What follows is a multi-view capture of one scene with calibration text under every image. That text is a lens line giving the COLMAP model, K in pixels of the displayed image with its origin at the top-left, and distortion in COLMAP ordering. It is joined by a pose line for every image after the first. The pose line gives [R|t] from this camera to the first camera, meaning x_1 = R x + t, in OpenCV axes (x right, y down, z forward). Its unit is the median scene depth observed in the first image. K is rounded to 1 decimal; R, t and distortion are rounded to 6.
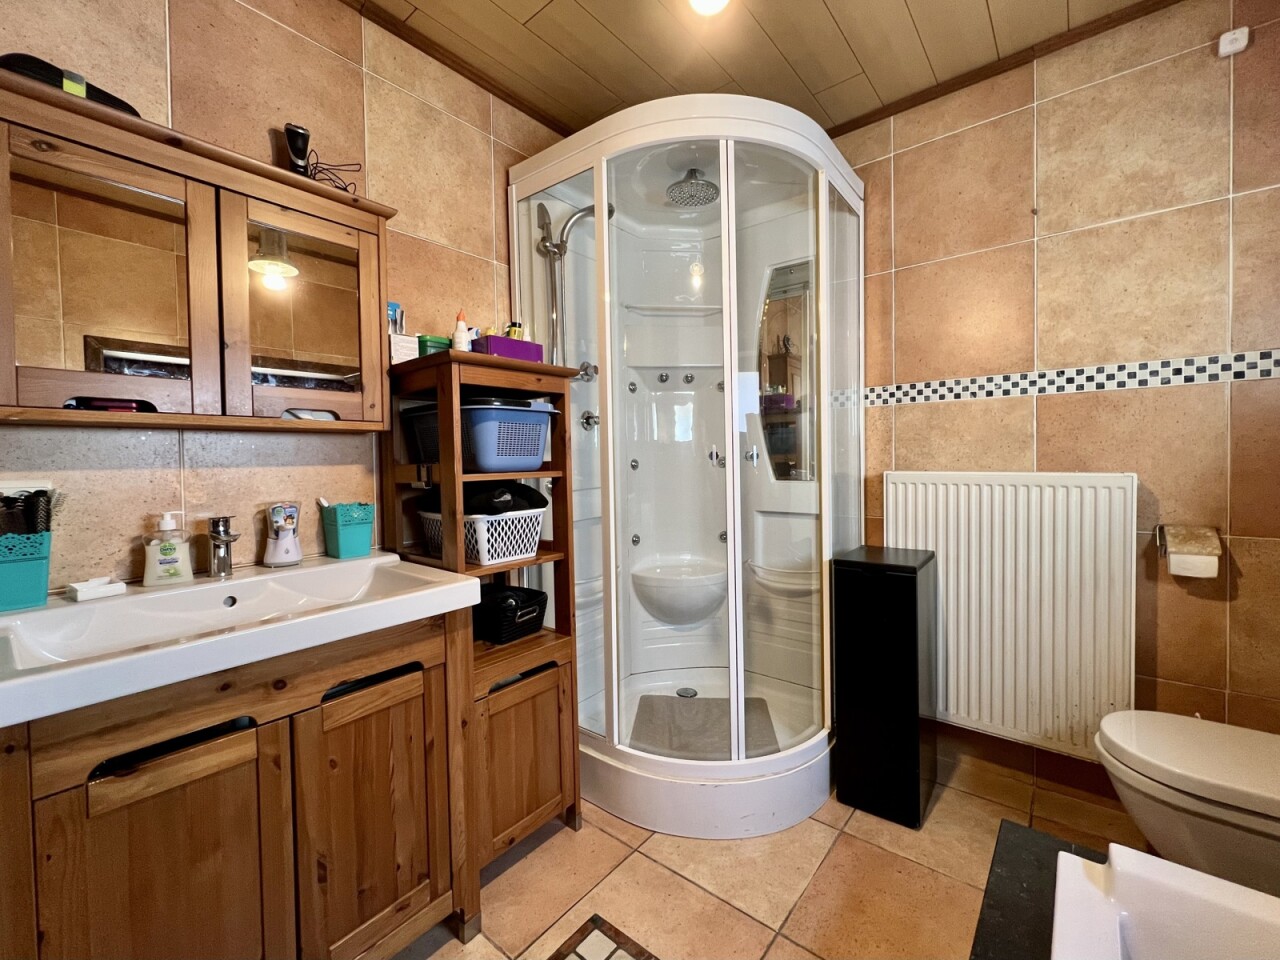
lens RADIAL K [[533.2, 0, 642.8], [0, 533.2, 470.6], [0, 0, 1]] dist [0.001369, -0.001074]
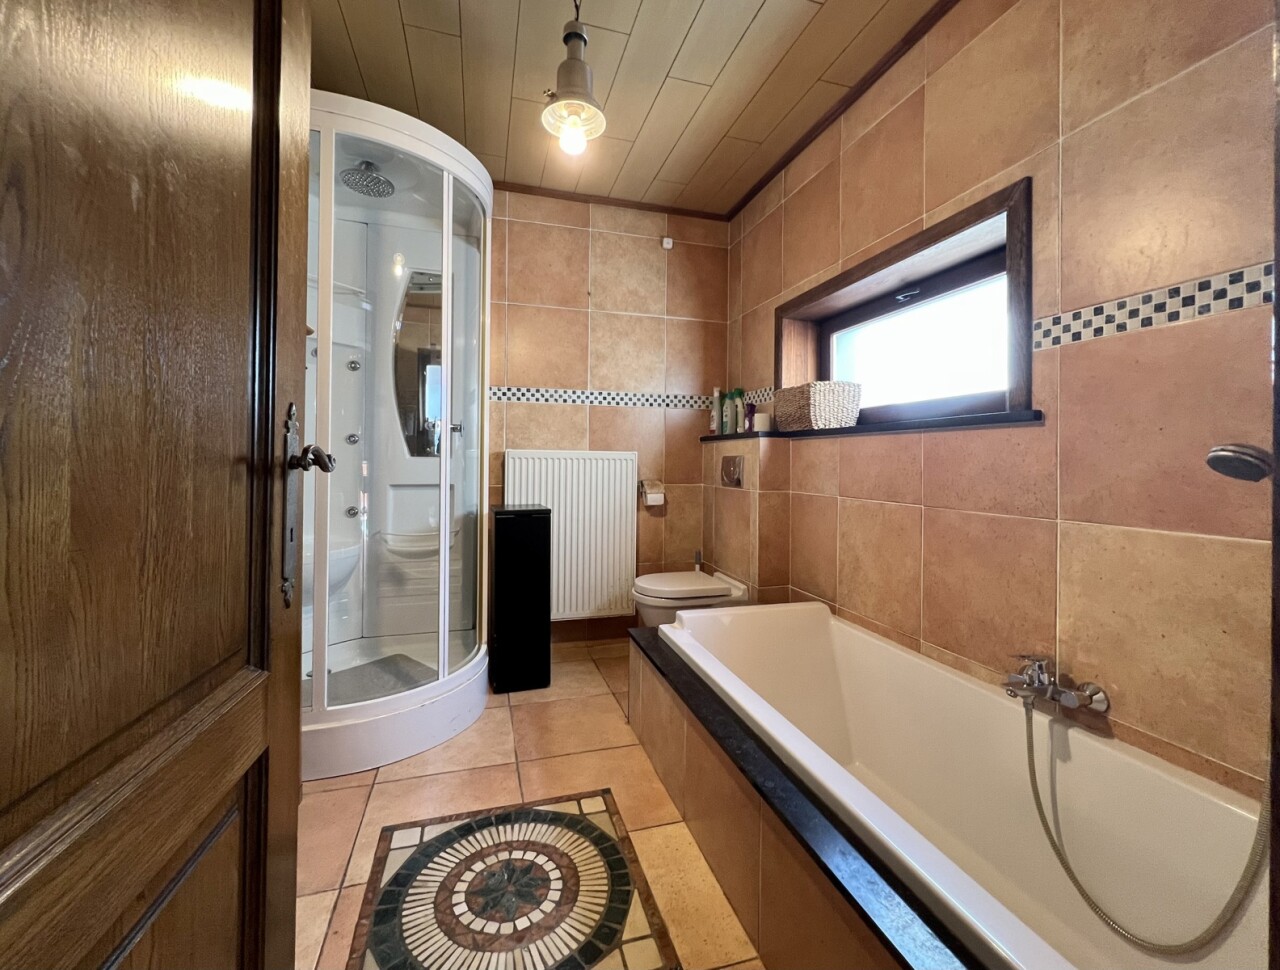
lens RADIAL K [[534.2, 0, 650.7], [0, 534.2, 462.5], [0, 0, 1]] dist [0.002937, 0.000004]
pose [[0.555350, 0.016719, 0.831448, -0.537701], [0.003458, 0.999743, -0.022413, 0.075517], [-0.831609, 0.015322, 0.555150, -0.068695]]
